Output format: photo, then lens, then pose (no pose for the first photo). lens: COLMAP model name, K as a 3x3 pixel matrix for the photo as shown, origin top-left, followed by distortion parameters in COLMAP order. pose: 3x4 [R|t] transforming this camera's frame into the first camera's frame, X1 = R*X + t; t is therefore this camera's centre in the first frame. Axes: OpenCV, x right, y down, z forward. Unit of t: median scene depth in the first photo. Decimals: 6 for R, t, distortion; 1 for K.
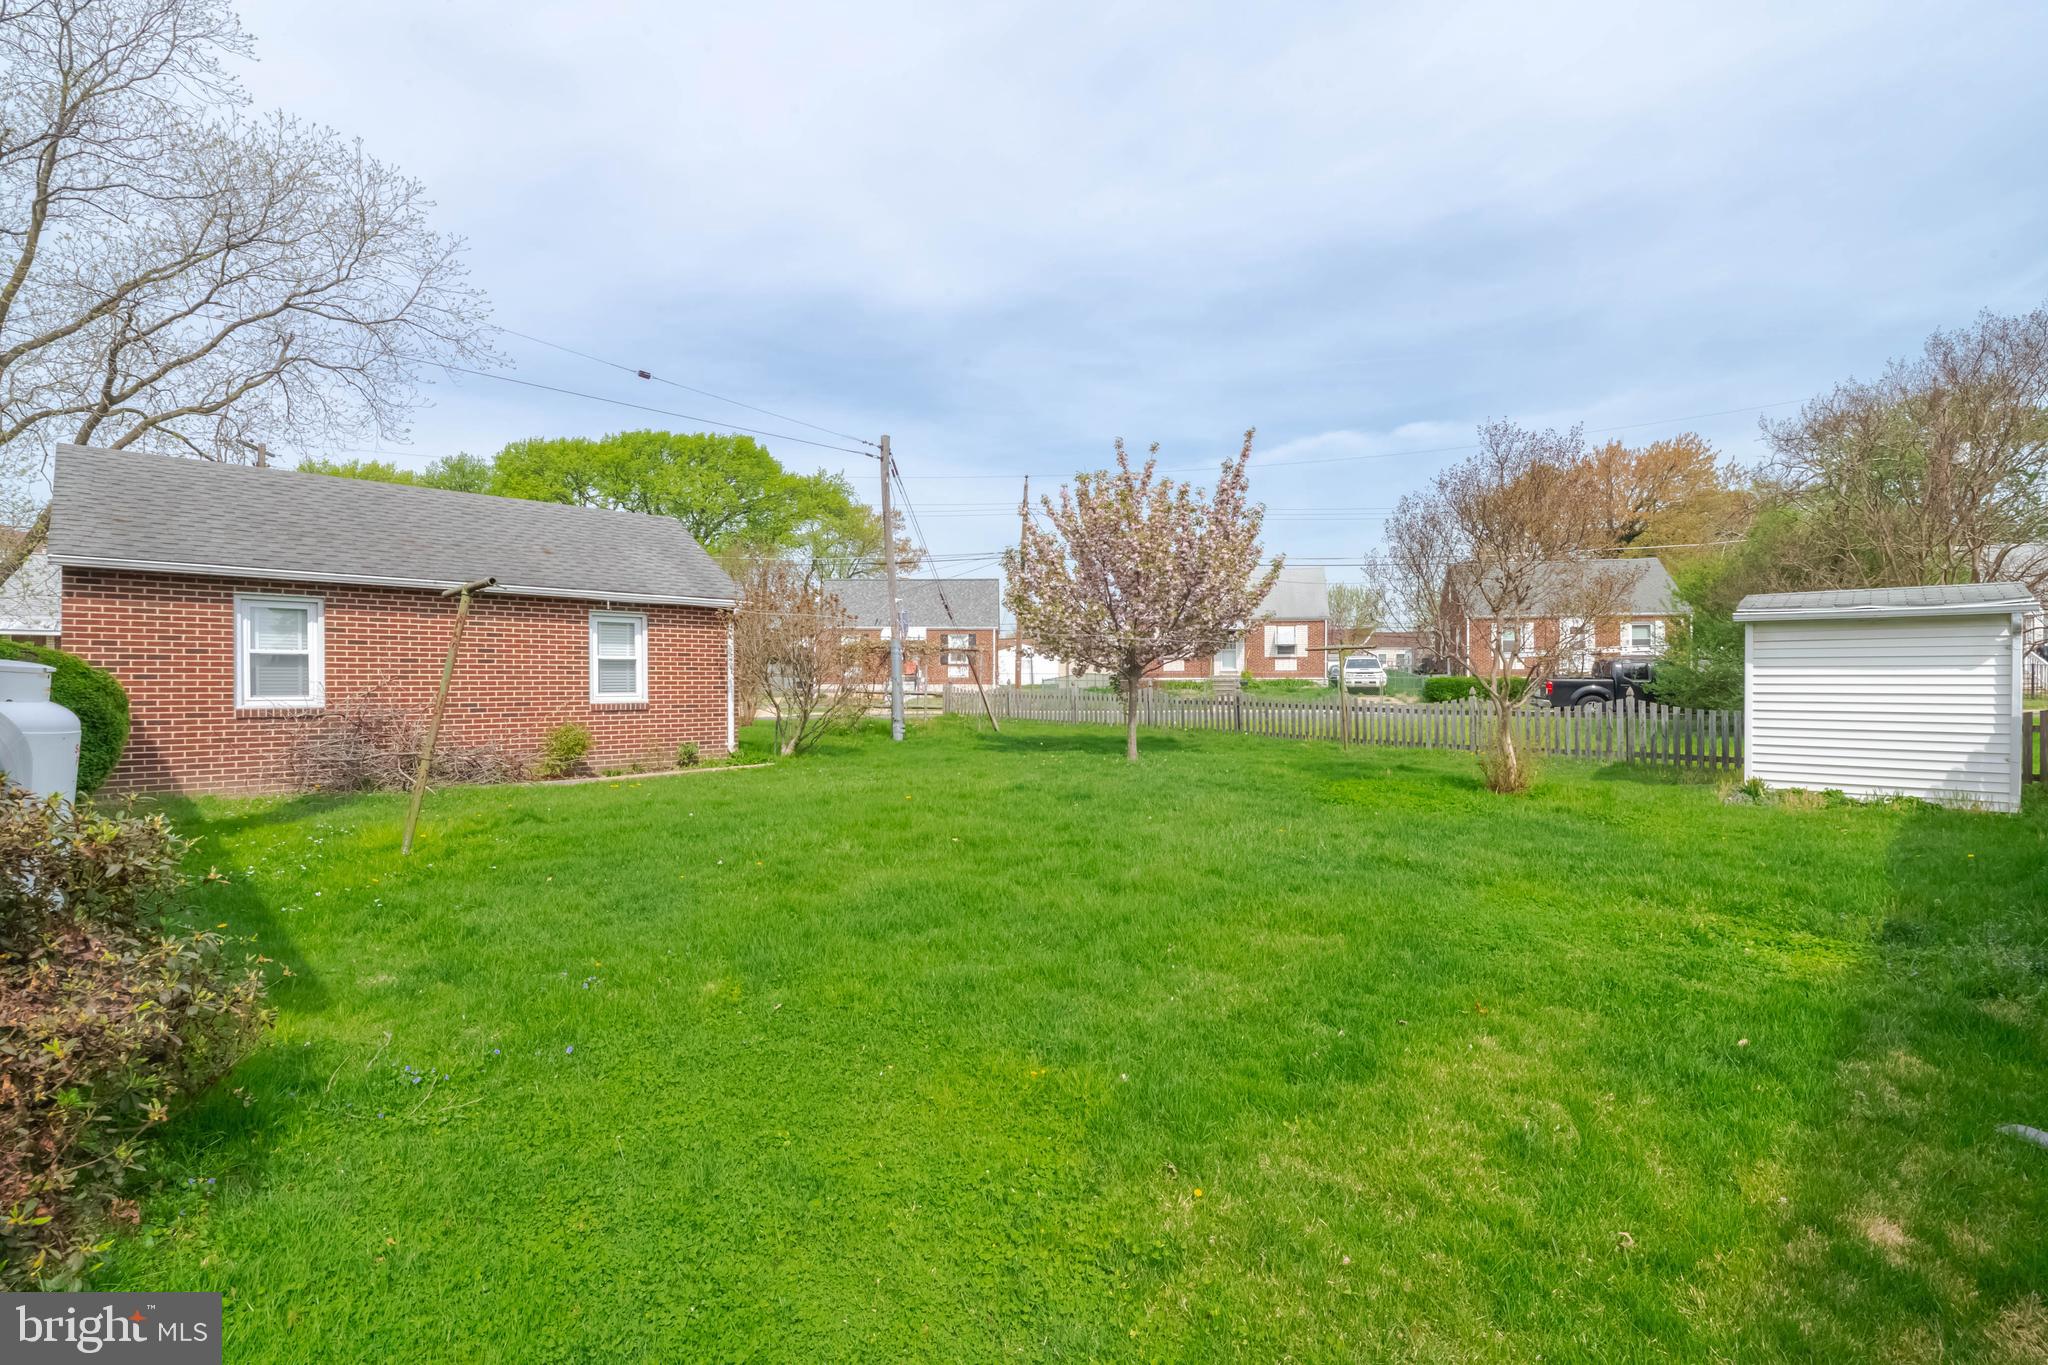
lens RADIAL K [[949.5, 0, 1035.2], [0, 949.5, 683.1], [0, 0, 1]] dist [0.004559, -0.008342]
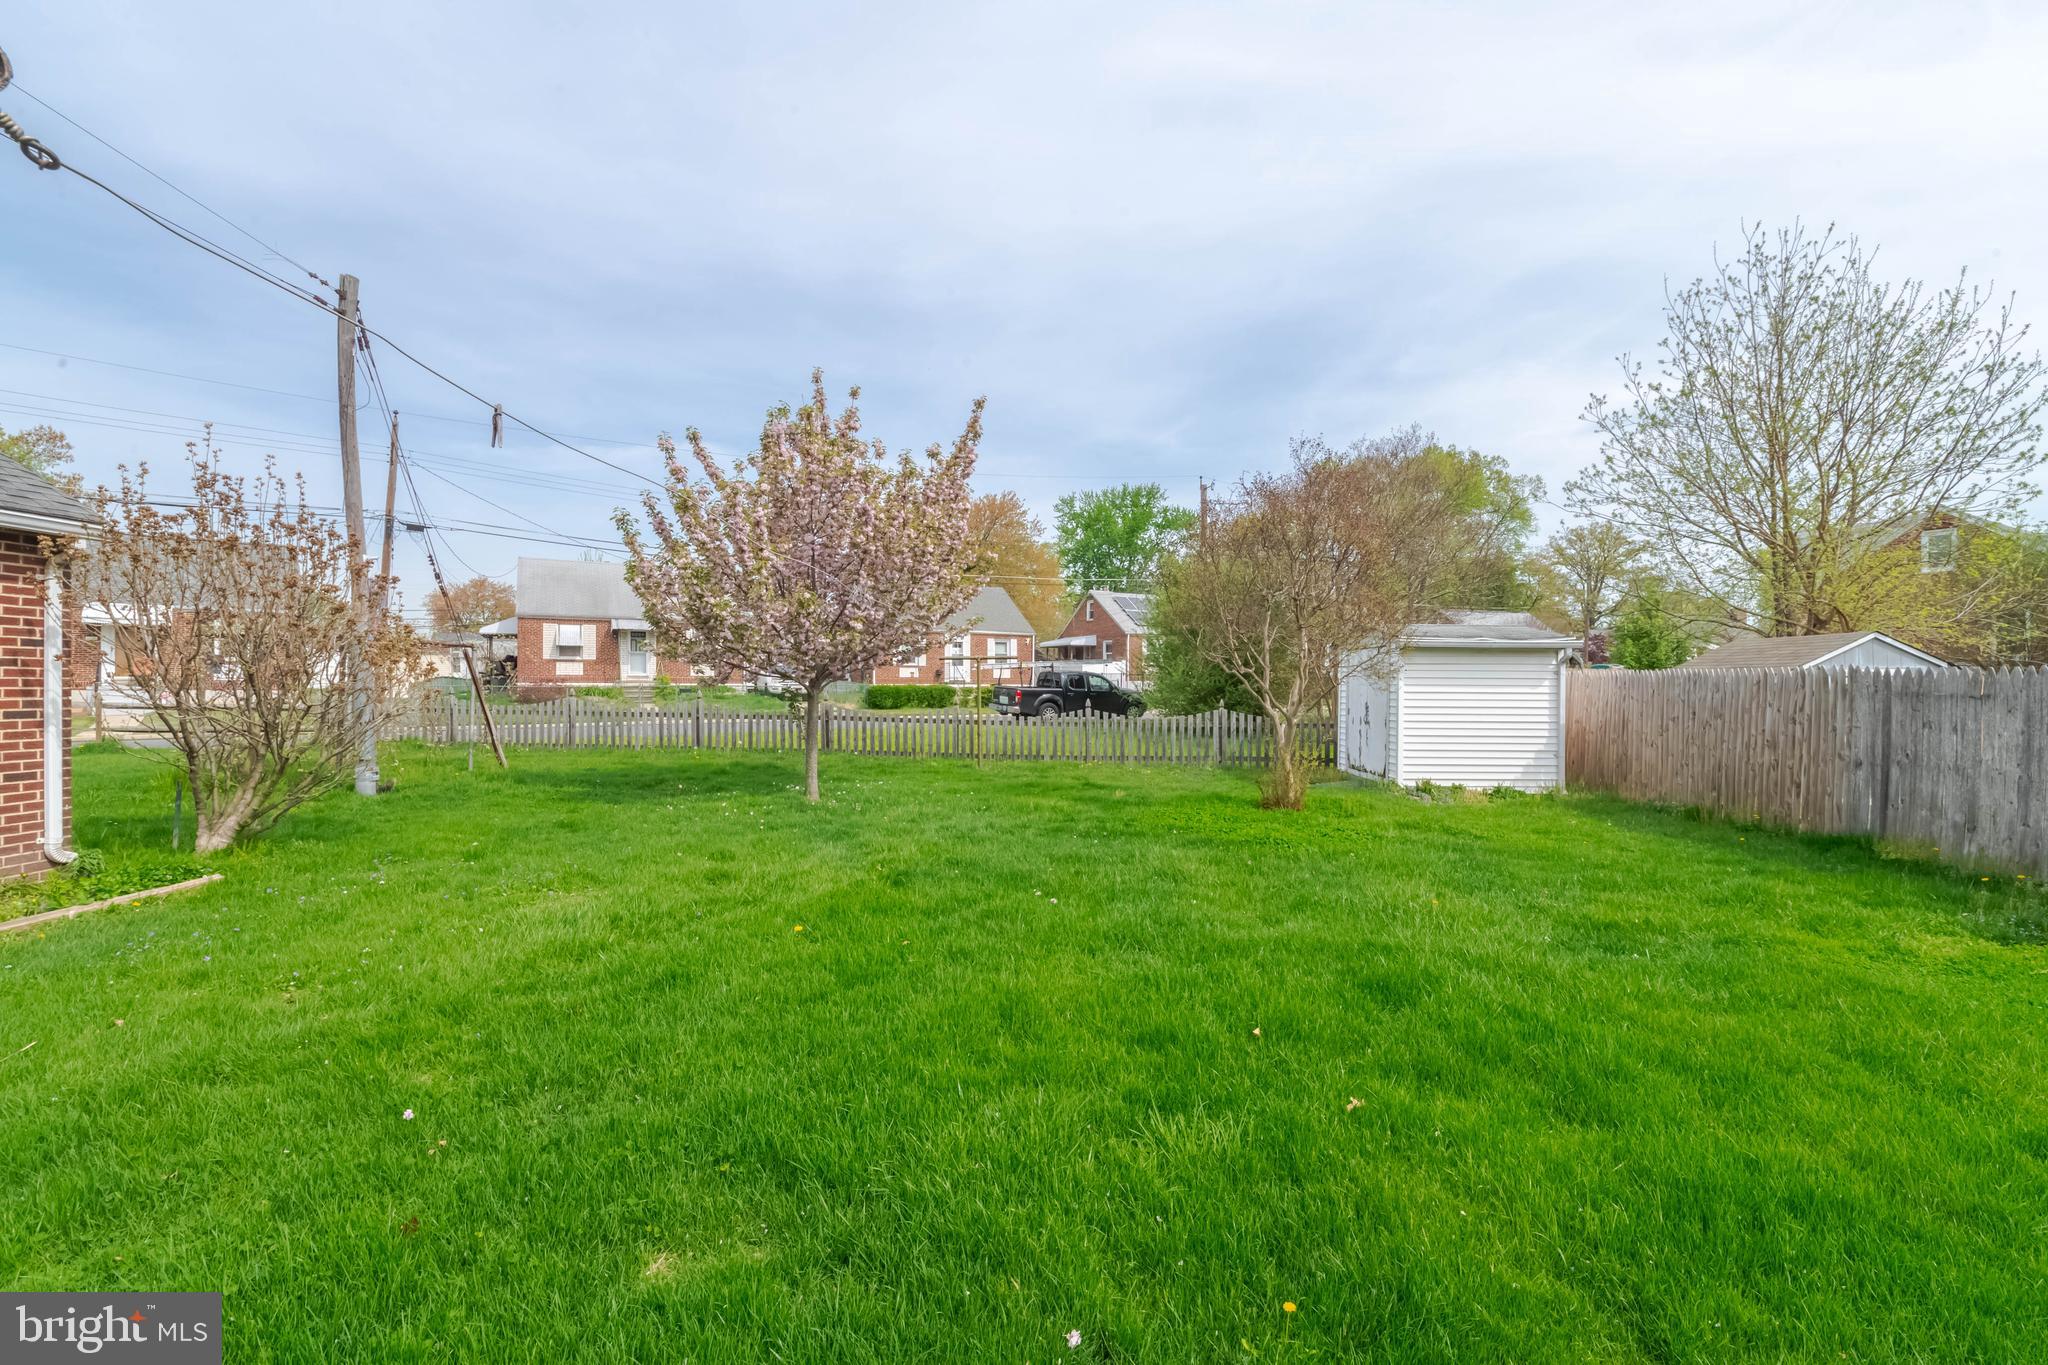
lens RADIAL K [[875.6, 0, 1024.0], [0, 875.6, 682.5], [0, 0, 1]] dist [0.001809, -0.017281]
pose [[0.731466, 0.006198, 0.681850, -0.281514], [-0.003882, 0.999980, -0.004926, -0.010457], [-0.681867, 0.000956, 0.731475, 0.423116]]
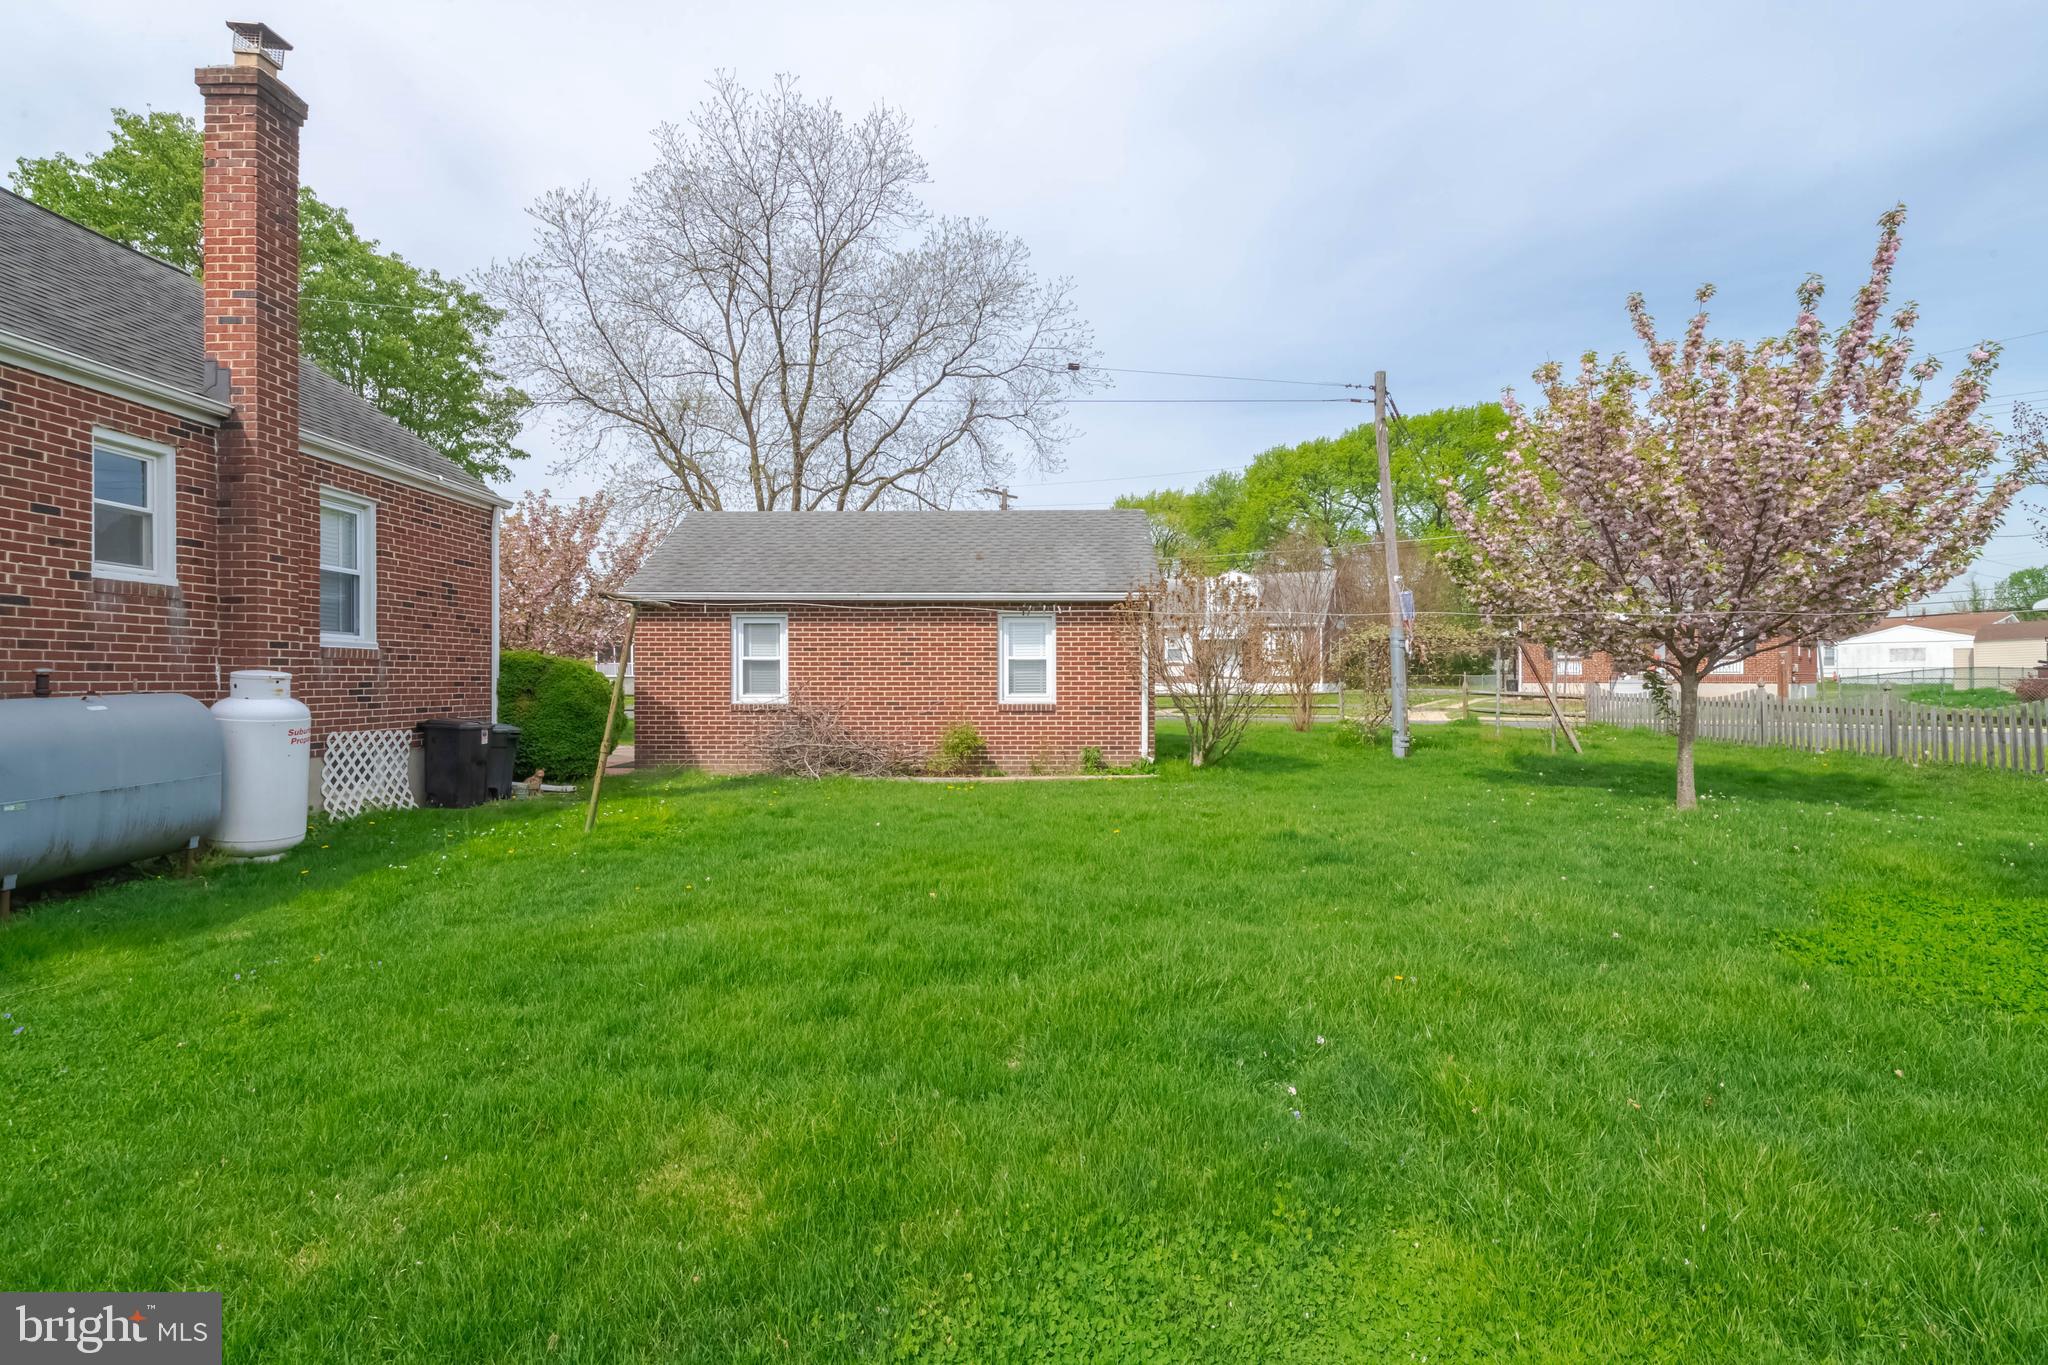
lens RADIAL K [[980.7, 0, 1024.0], [0, 980.7, 682.5], [0, 0, 1]] dist [0.004444, -0.011933]
pose [[0.700617, 0.000088, -0.713538, 0.285024], [-0.000074, 1.000000, 0.000050, -0.001059], [0.713538, 0.000018, 0.700617, 0.276932]]
